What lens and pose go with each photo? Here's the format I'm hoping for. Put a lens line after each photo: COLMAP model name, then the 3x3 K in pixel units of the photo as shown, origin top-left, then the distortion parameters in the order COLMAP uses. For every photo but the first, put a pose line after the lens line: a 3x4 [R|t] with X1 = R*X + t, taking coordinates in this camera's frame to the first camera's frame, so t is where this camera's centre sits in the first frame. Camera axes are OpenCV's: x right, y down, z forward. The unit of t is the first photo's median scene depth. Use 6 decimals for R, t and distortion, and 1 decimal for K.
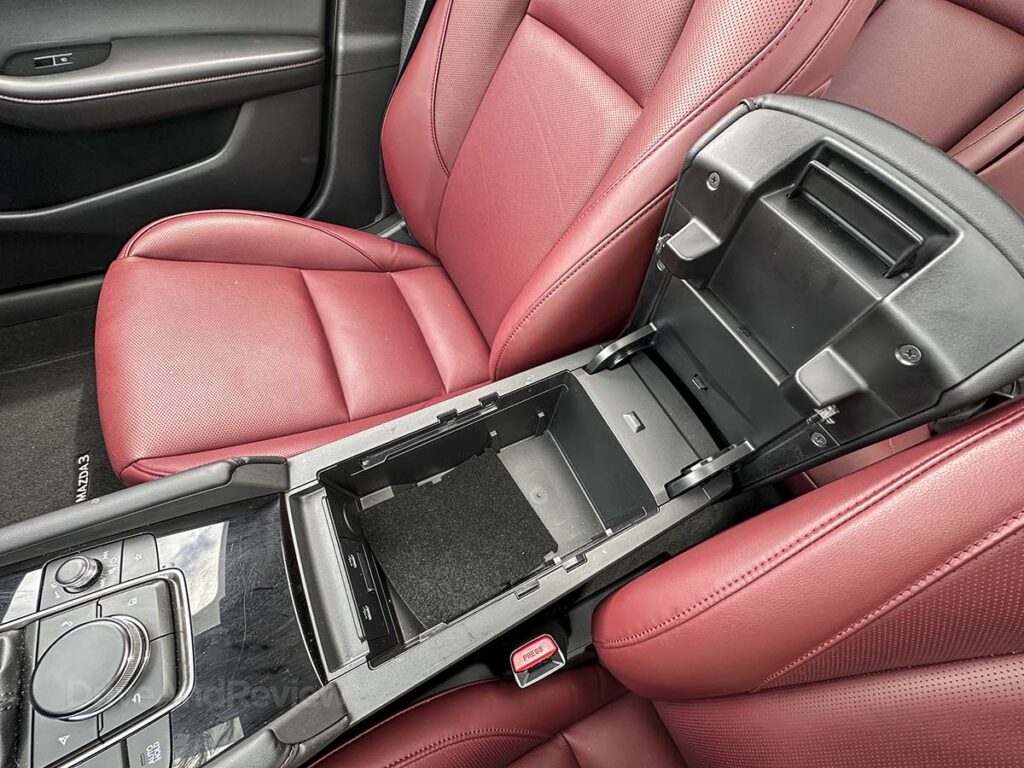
lens RADIAL K [[411.3, 0, 515.3], [0, 411.3, 388.4], [0, 0, 1]] dist [-0.001149, 0.000002]
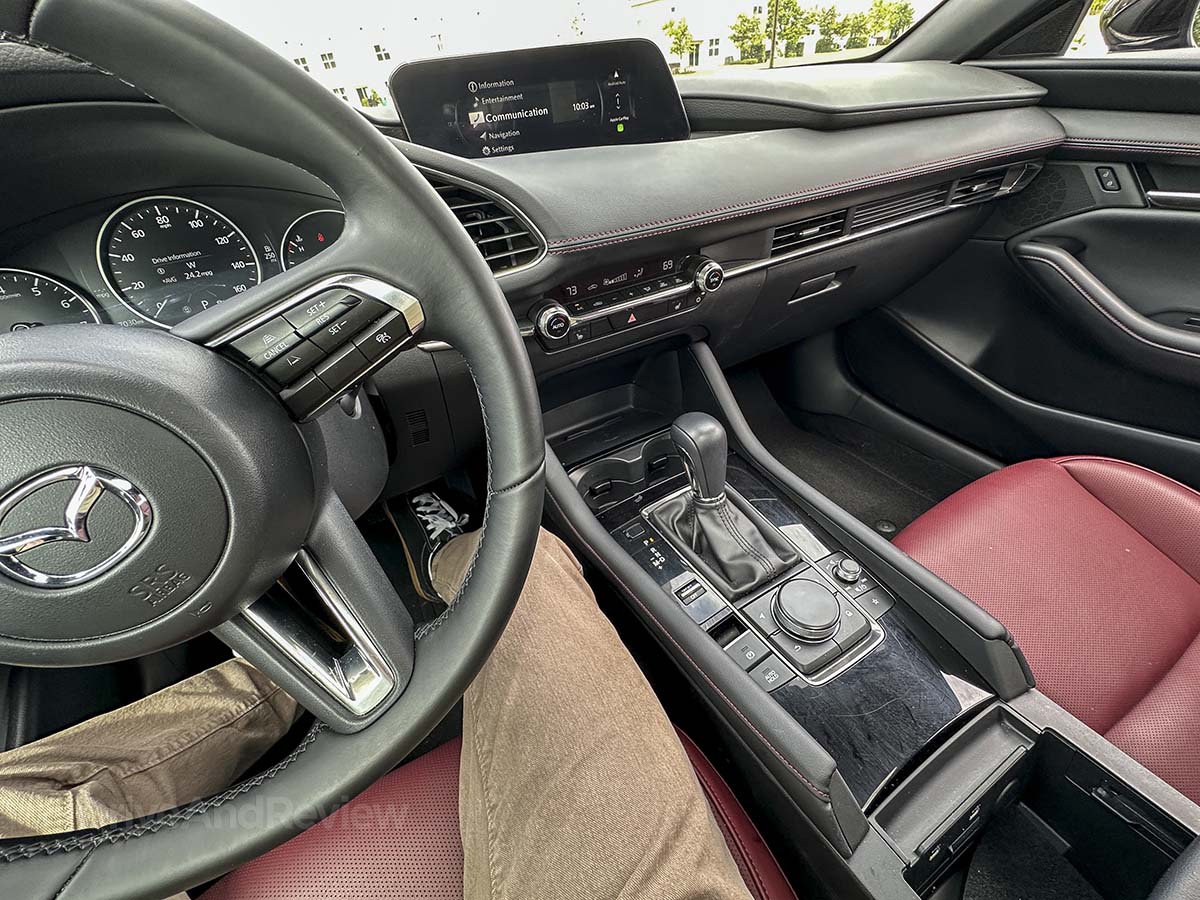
lens RADIAL K [[482.0, 0, 603.9], [0, 482.0, 455.1], [0, 0, 1]] dist [-0.001149, 0.000002]
pose [[0.033600, 0.518524, -0.854403, 0.023409], [-0.800520, 0.525784, 0.287609, 0.381742], [0.598364, 0.674303, 0.432755, -0.325838]]
